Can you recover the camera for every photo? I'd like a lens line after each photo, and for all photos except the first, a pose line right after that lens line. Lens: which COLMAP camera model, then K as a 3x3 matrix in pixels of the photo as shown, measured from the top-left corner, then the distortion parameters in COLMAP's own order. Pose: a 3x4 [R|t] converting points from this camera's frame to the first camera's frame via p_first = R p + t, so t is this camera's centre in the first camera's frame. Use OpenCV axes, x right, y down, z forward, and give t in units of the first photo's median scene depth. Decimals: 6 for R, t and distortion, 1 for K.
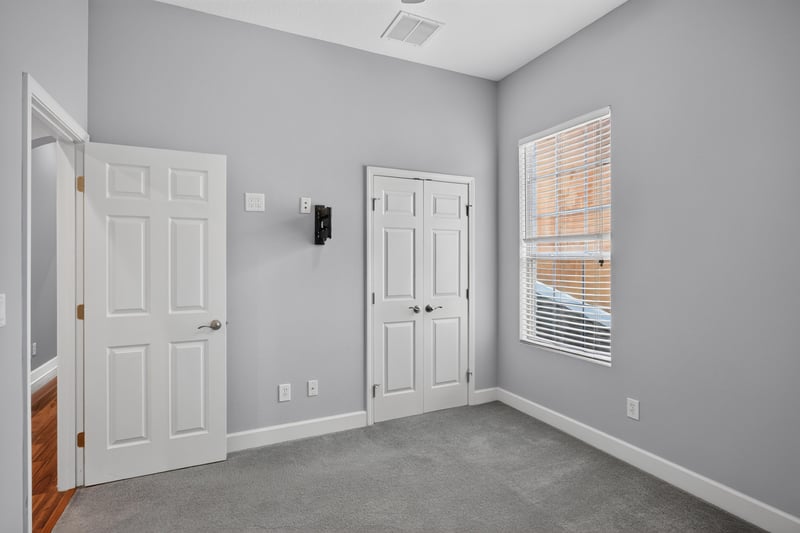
lens RADIAL K [[395.7, 0, 401.8], [0, 395.7, 264.0], [0, 0, 1]] dist [0.007143, 0.002273]
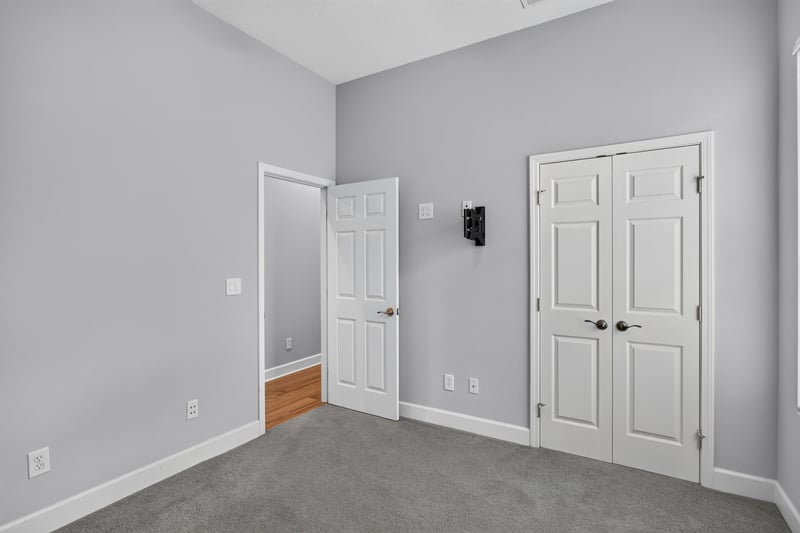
lens RADIAL K [[395.7, 0, 406.3], [0, 395.7, 265.3], [0, 0, 1]] dist [0.007143, 0.002273]
pose [[0.563190, 0.011328, -0.826250, 0.493105], [-0.007440, 0.999935, 0.008638, -0.005941], [0.826294, 0.001282, 0.563238, 0.263839]]
